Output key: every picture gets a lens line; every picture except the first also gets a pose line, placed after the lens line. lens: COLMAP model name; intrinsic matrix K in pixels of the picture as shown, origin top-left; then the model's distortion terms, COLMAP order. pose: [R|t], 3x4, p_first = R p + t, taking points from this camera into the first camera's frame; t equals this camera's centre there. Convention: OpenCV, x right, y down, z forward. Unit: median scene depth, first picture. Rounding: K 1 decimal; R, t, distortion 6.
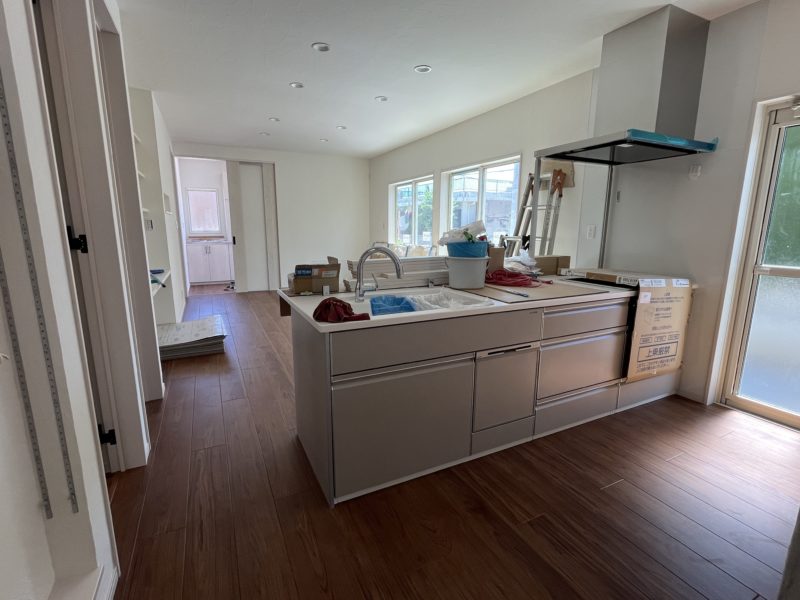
lens RADIAL K [[383.9, 0, 400.0], [0, 383.9, 300.0], [0, 0, 1]] dist [0.002540, 0.000191]
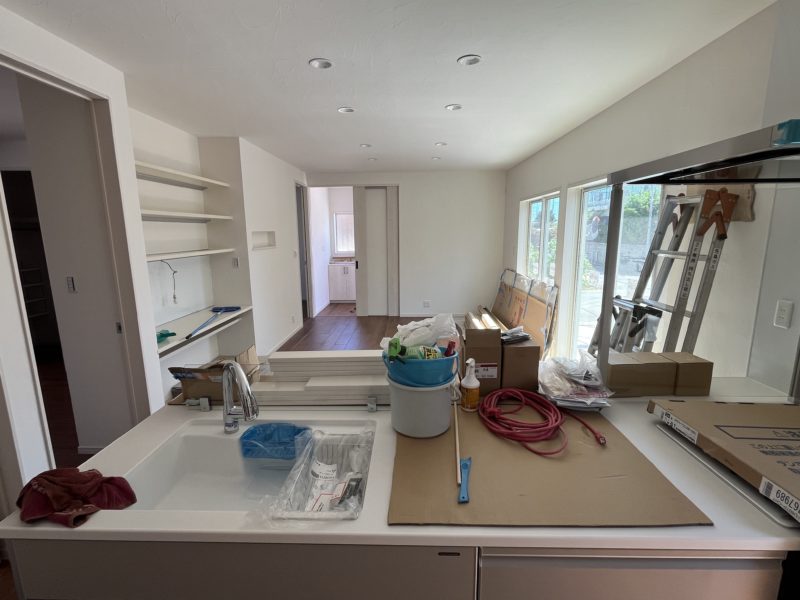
lens RADIAL K [[383.9, 0, 400.0], [0, 383.9, 300.0], [0, 0, 1]] dist [0.002540, 0.000191]
pose [[0.882907, 0.070092, -0.464286, 0.254711], [-0.075034, 0.997150, 0.007849, -0.141246], [0.463513, 0.027907, 0.885651, 0.287779]]
